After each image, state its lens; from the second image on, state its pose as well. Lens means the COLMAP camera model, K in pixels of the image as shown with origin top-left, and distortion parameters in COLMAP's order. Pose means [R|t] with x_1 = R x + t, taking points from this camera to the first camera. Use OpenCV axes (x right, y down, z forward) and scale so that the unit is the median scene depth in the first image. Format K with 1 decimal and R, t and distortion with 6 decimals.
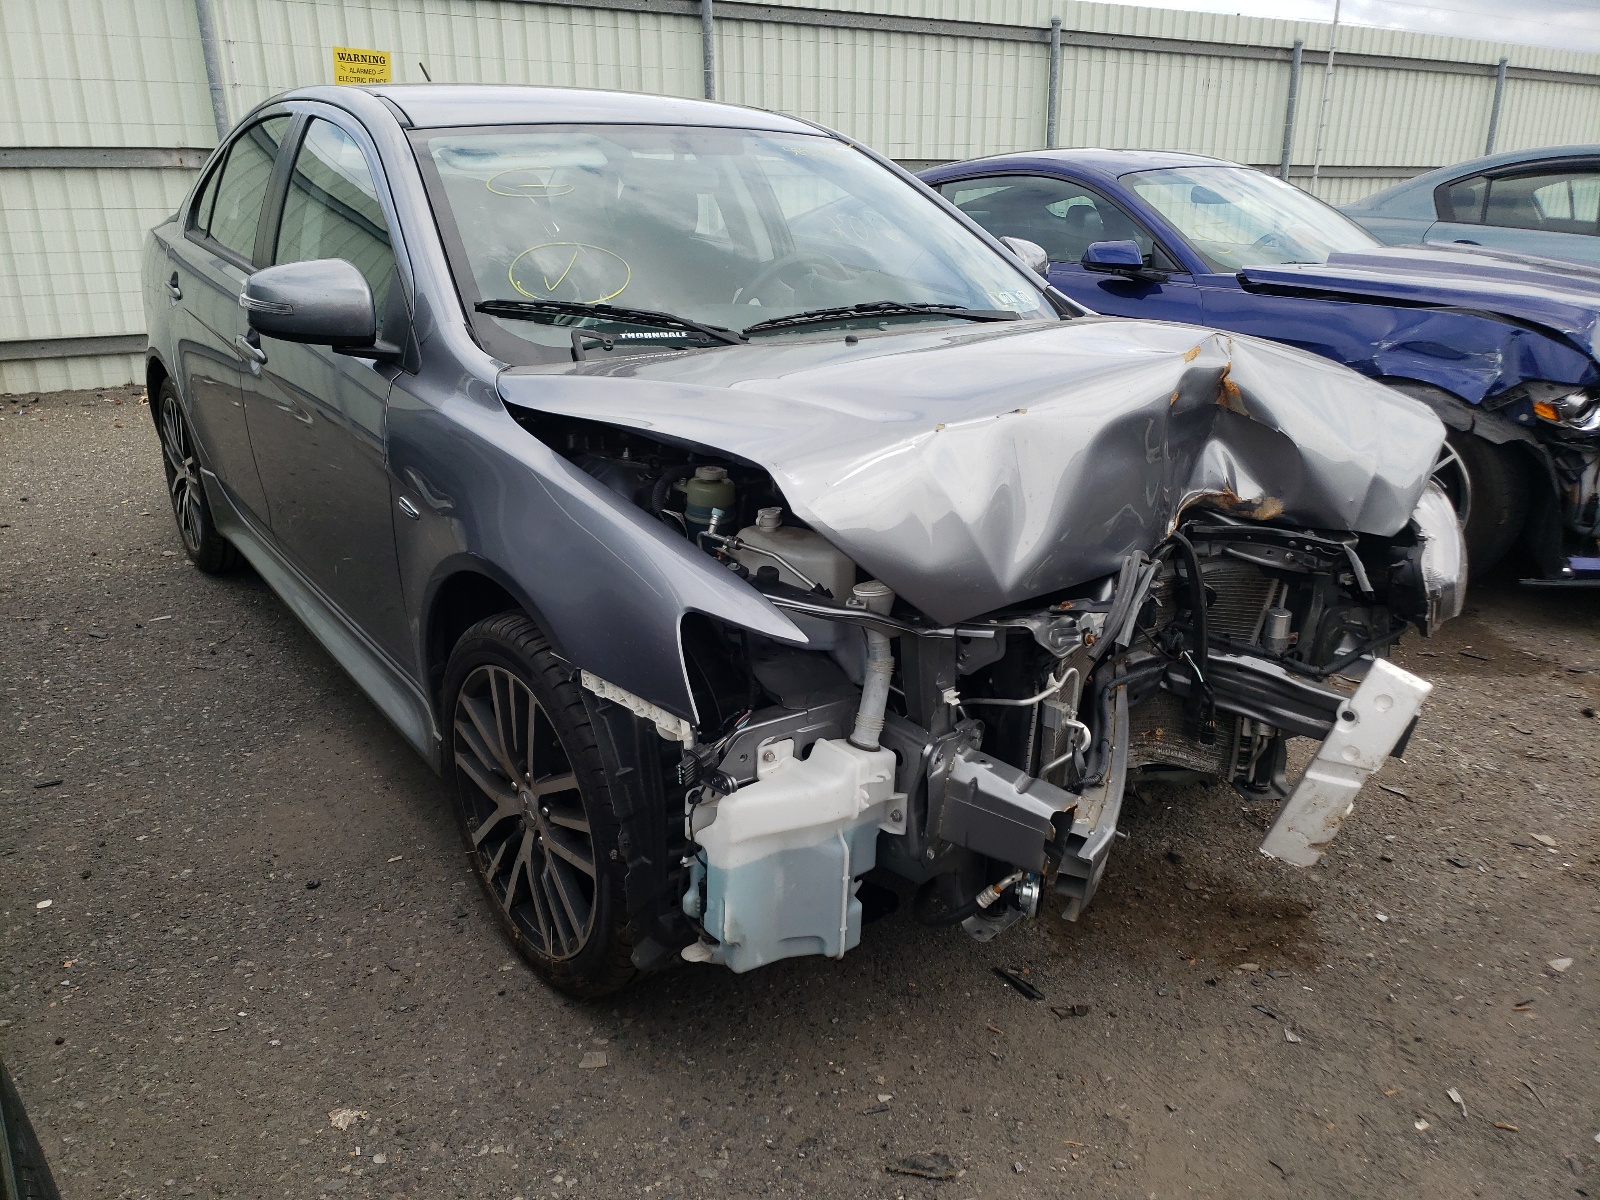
lens RADIAL K [[1330.8, 0, 800.0], [0, 1330.8, 600.0], [0, 0, 1]] dist [0.069624, -0.040347]
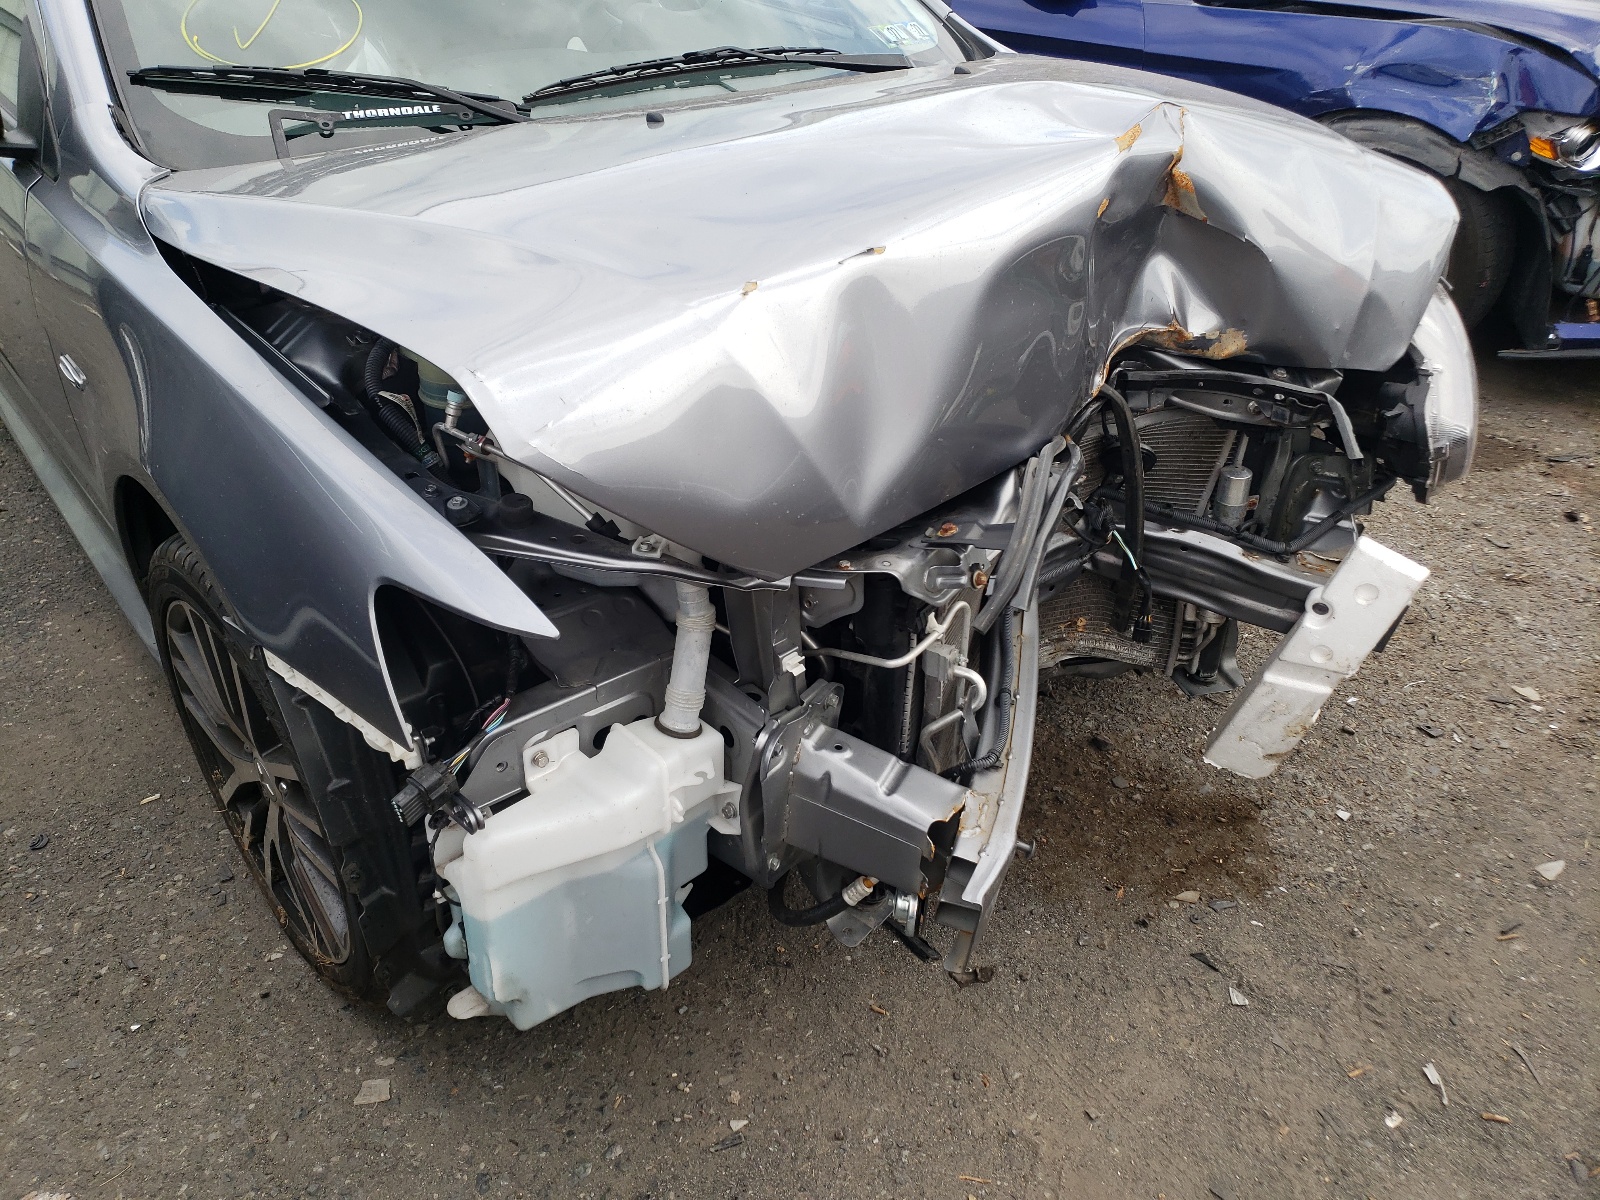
lens RADIAL K [[1319.5, 0, 800.0], [0, 1319.5, 600.0], [0, 0, 1]] dist [0.084673, -0.095066]
pose [[0.998094, -0.047619, 0.039248, 0.076866], [0.038850, 0.979050, 0.199879, -0.085831], [-0.047944, -0.197973, 0.979034, 0.260319]]
